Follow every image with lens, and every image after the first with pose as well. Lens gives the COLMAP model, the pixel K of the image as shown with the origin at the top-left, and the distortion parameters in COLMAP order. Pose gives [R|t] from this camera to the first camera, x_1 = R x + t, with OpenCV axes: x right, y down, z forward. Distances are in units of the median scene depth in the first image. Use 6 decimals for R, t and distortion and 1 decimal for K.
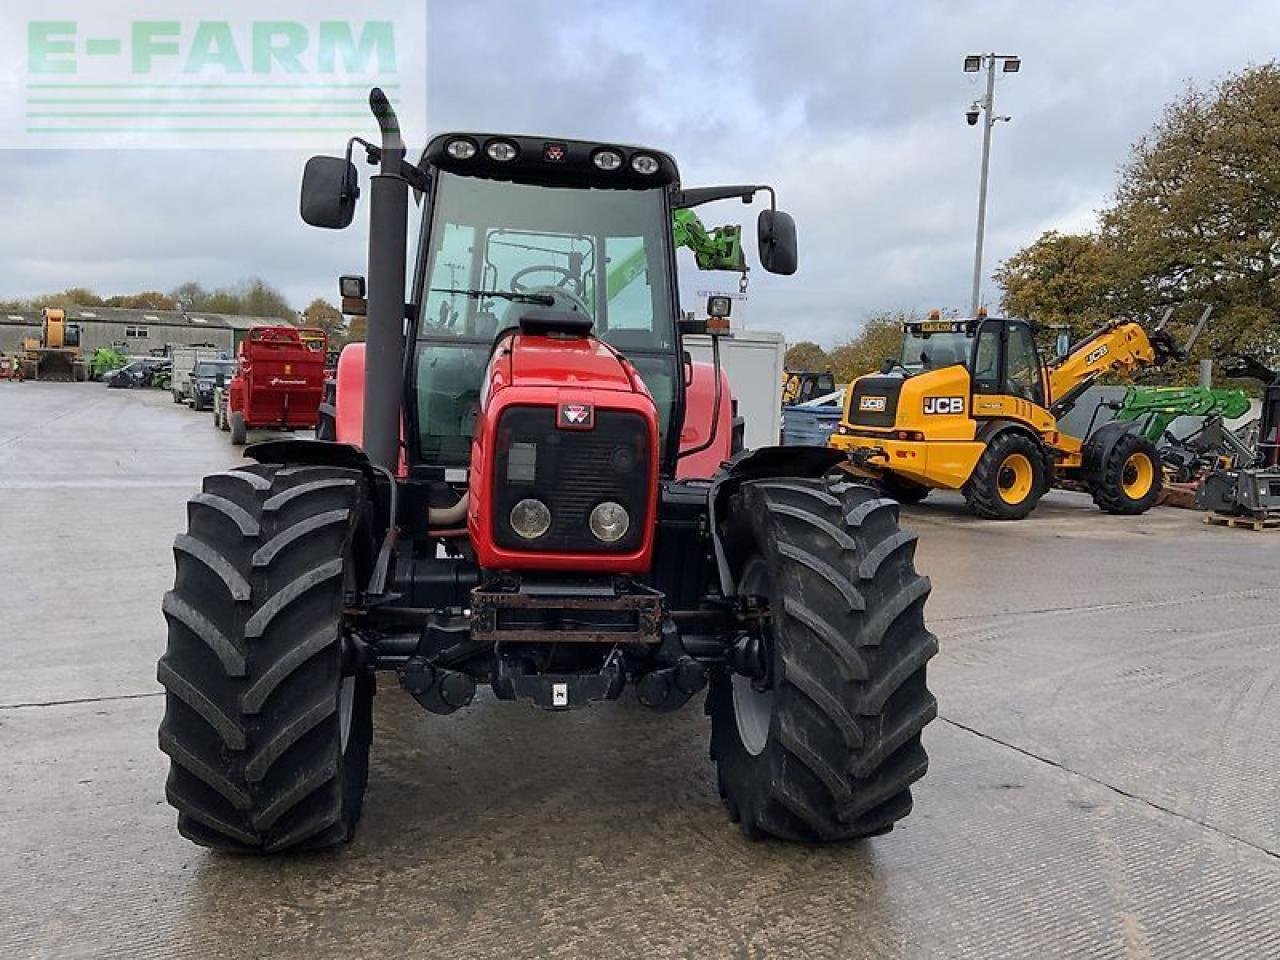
lens RADIAL K [[1048.0, 0, 637.6], [0, 1048.0, 479.3], [0, 0, 1]] dist [0.101754, -0.209931]
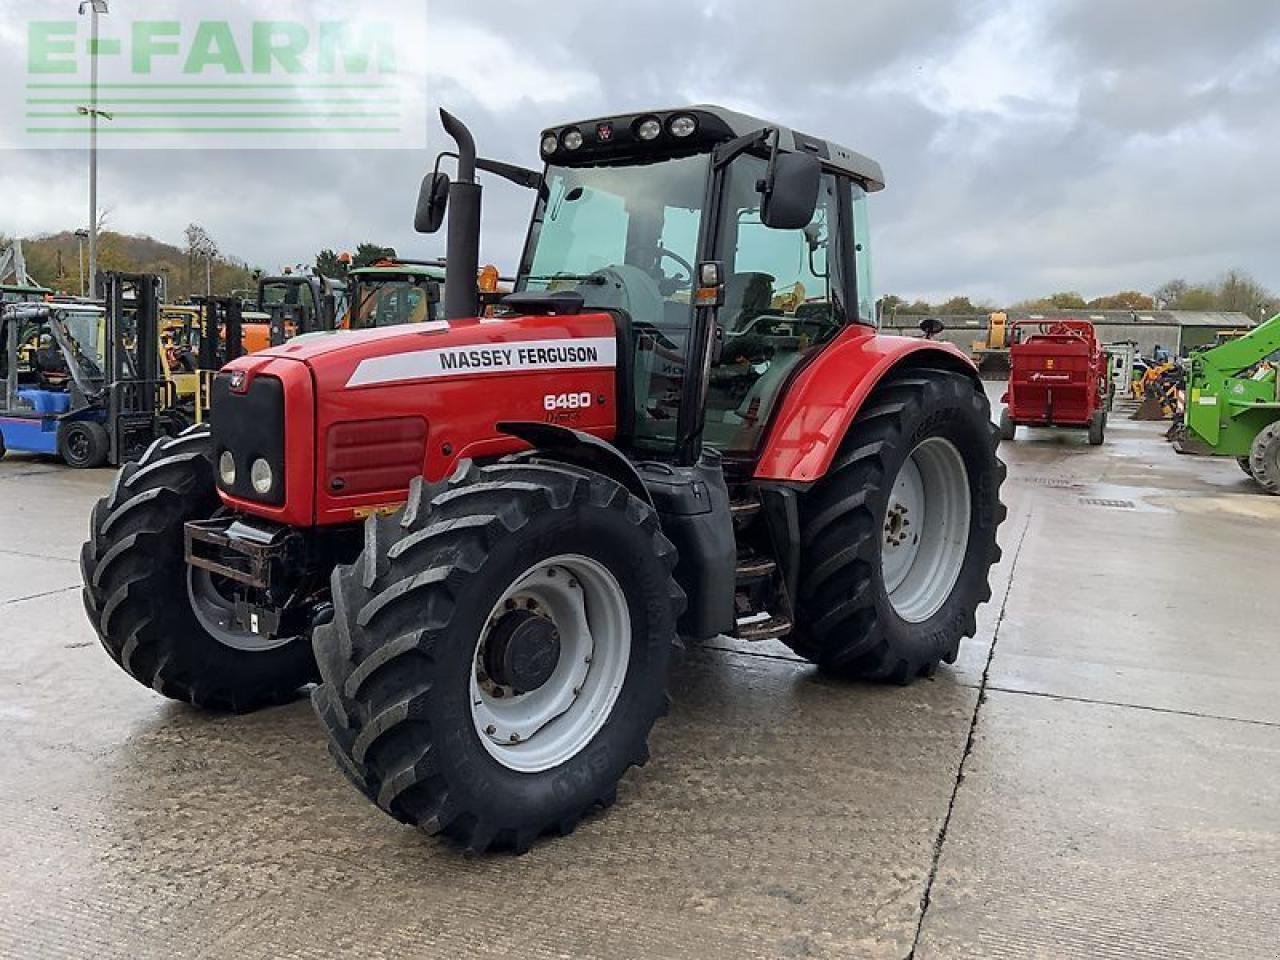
lens RADIAL K [[1048.0, 0, 637.6], [0, 1048.0, 479.3], [0, 0, 1]] dist [0.101754, -0.209931]
pose [[0.647750, 0.074704, -0.758182, 0.714529], [-0.074920, 0.996603, 0.034188, -0.015989], [0.758160, 0.034658, 0.651147, 0.370655]]
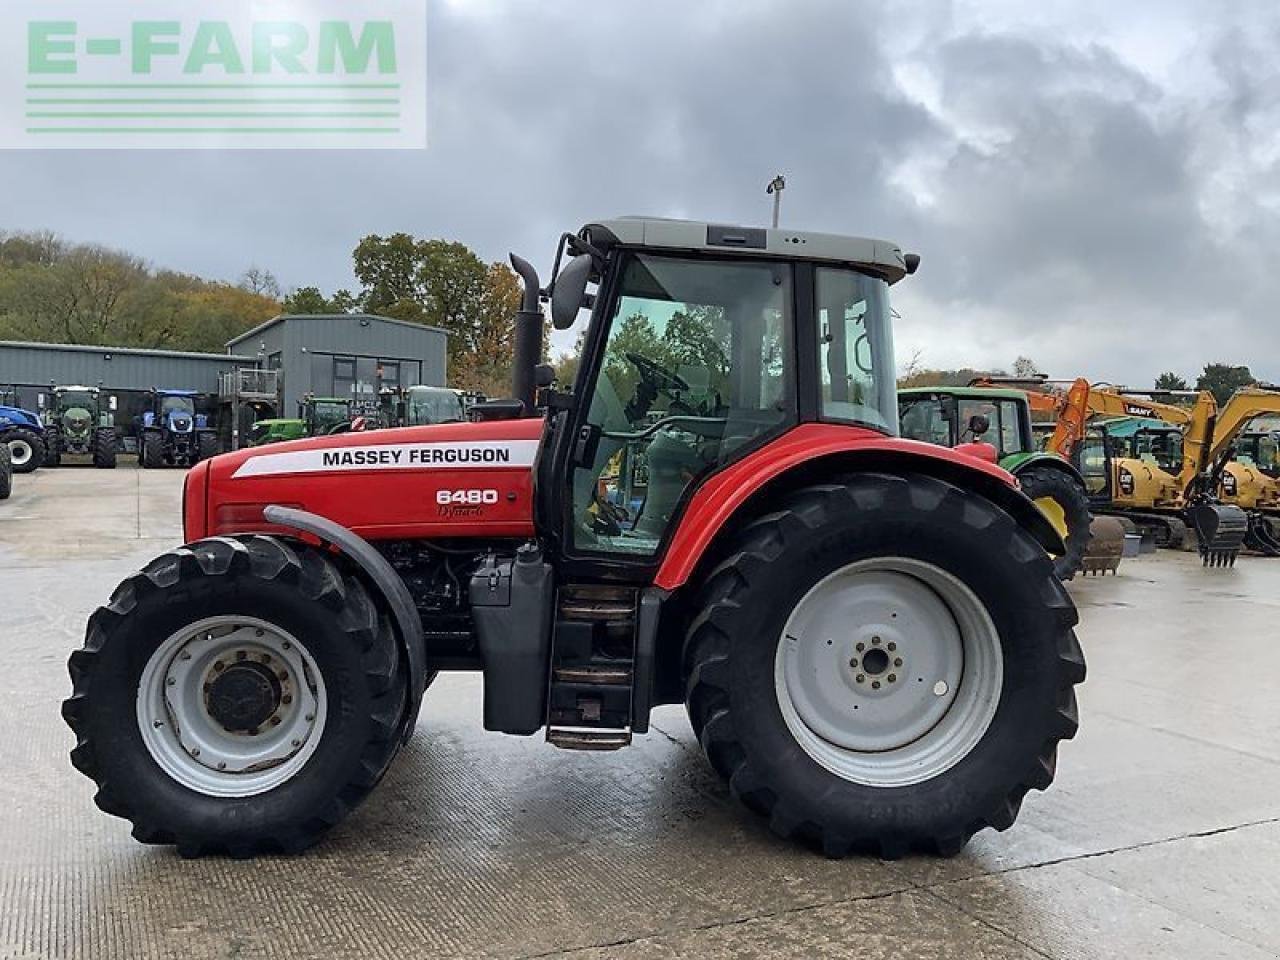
lens RADIAL K [[1048.0, 0, 637.6], [0, 1048.0, 479.3], [0, 0, 1]] dist [0.101754, -0.209931]
pose [[-0.049708, -0.013928, -0.998667, 0.978562], [-0.120913, 0.992632, -0.007826, -0.076176], [0.991418, 0.120363, -0.051026, 1.121983]]
